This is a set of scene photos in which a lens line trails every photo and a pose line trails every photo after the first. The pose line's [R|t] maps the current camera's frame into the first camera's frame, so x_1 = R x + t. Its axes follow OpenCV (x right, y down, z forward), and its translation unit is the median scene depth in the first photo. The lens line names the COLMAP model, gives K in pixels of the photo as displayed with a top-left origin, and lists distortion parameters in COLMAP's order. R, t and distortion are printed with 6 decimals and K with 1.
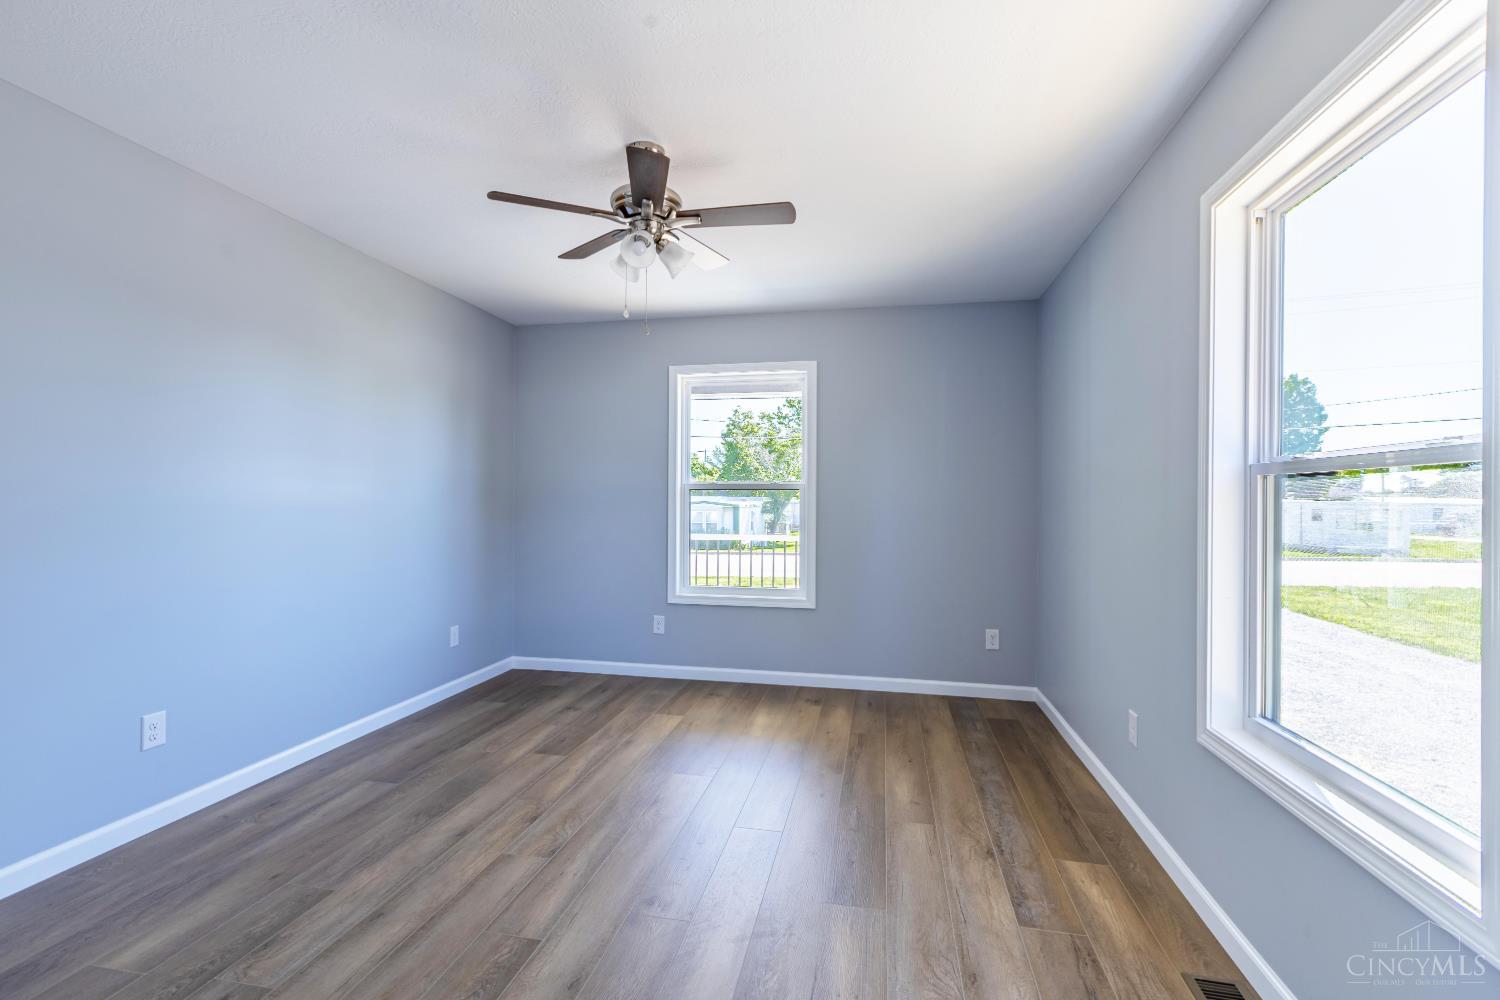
lens RADIAL K [[666.0, 0, 764.5], [0, 666.0, 500.5], [0, 0, 1]] dist [0.006603, 0.000291]
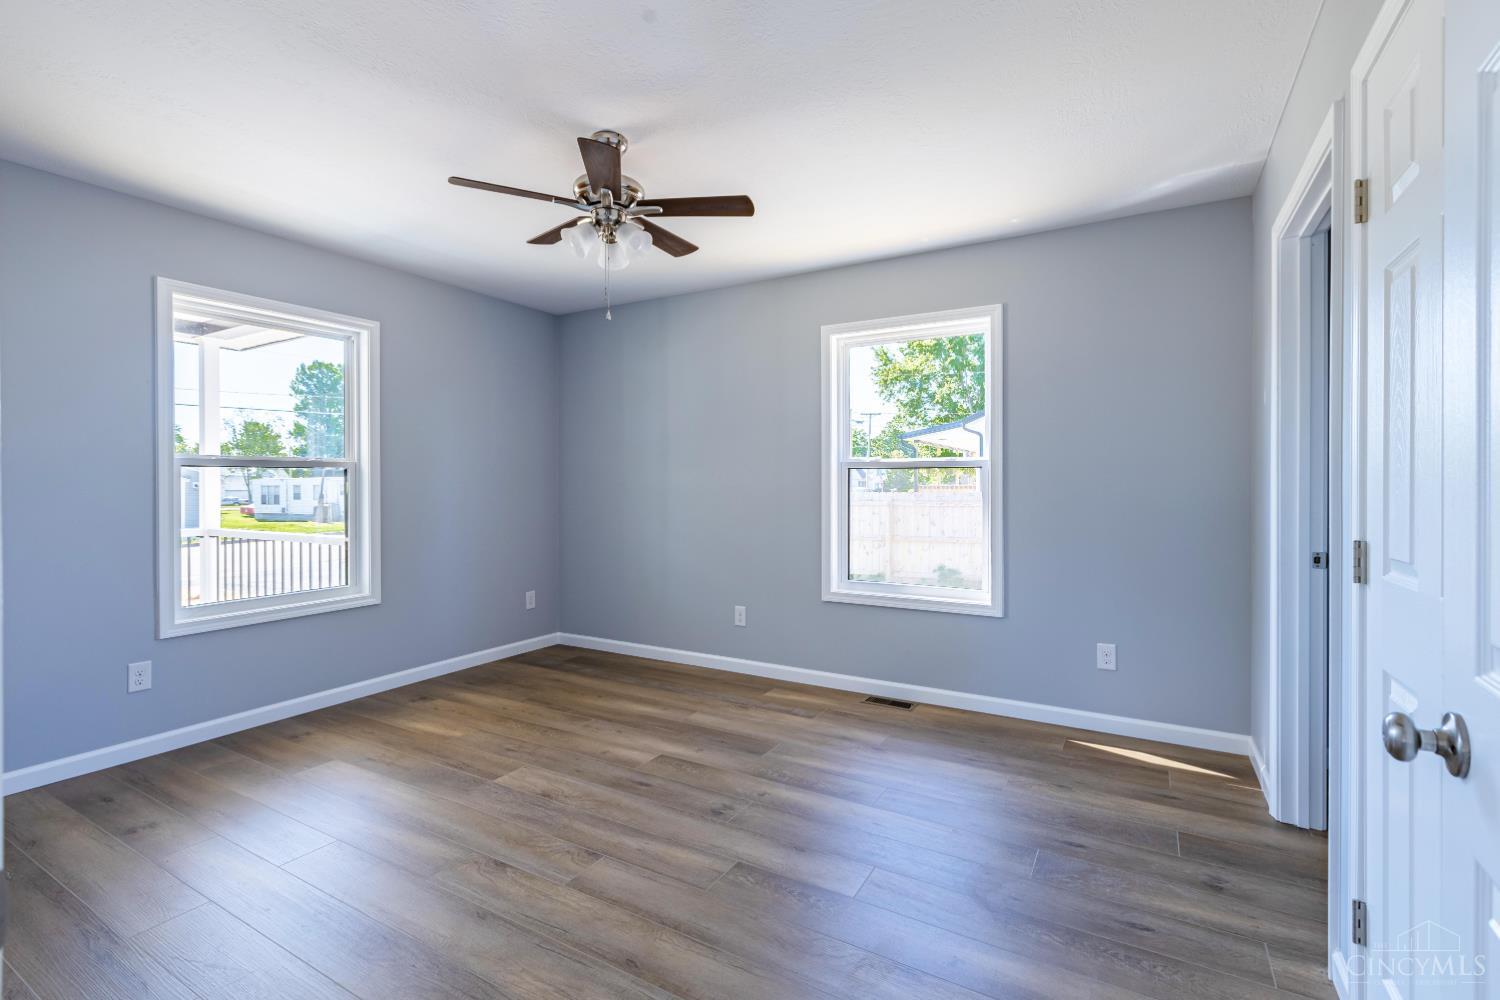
lens RADIAL K [[666.0, 0, 729.8], [0, 666.0, 486.3], [0, 0, 1]] dist [0.006603, 0.000291]
pose [[0.349662, -0.011898, 0.936800, -0.894013], [0.003419, 0.999929, 0.011424, -0.003156], [-0.936870, -0.000792, 0.349677, 0.386405]]
